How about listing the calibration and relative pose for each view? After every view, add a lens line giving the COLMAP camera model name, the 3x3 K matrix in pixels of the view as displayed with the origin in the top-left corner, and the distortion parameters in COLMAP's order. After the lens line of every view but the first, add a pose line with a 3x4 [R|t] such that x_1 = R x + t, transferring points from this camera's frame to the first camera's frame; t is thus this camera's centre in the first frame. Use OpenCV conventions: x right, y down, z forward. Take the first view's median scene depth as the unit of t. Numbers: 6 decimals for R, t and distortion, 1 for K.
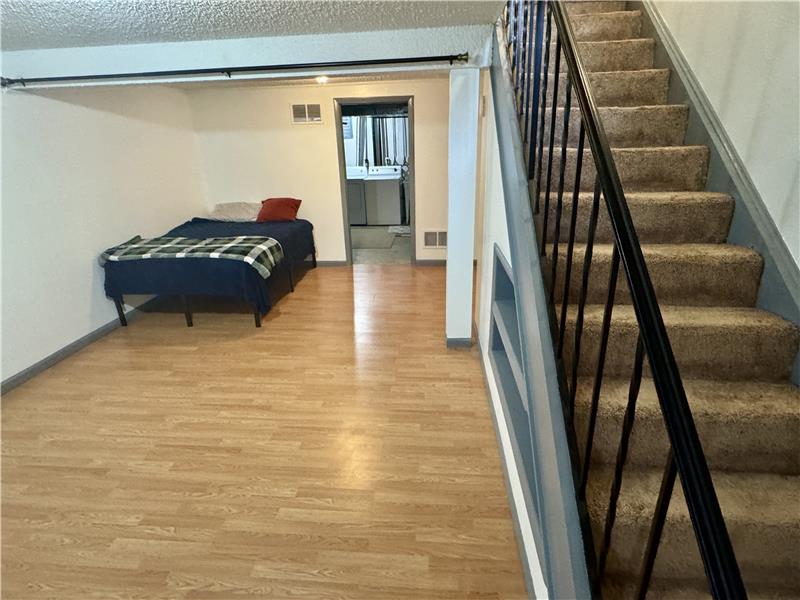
lens RADIAL K [[411.6, 0, 402.4], [0, 411.6, 298.4], [0, 0, 1]] dist [0.000049, 0.000554]
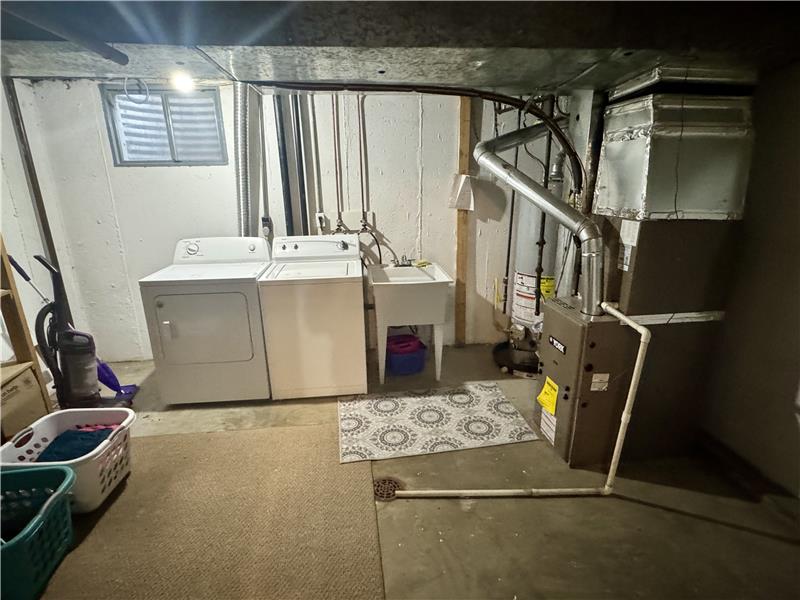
lens RADIAL K [[411.6, 0, 400.1], [0, 411.6, 300.1], [0, 0, 1]] dist [0.000049, 0.000554]
pose [[0.980459, -0.046308, 0.191195, -0.041239], [0.059146, 0.996322, -0.061994, -0.230789], [-0.187621, 0.072091, 0.979592, 0.606501]]
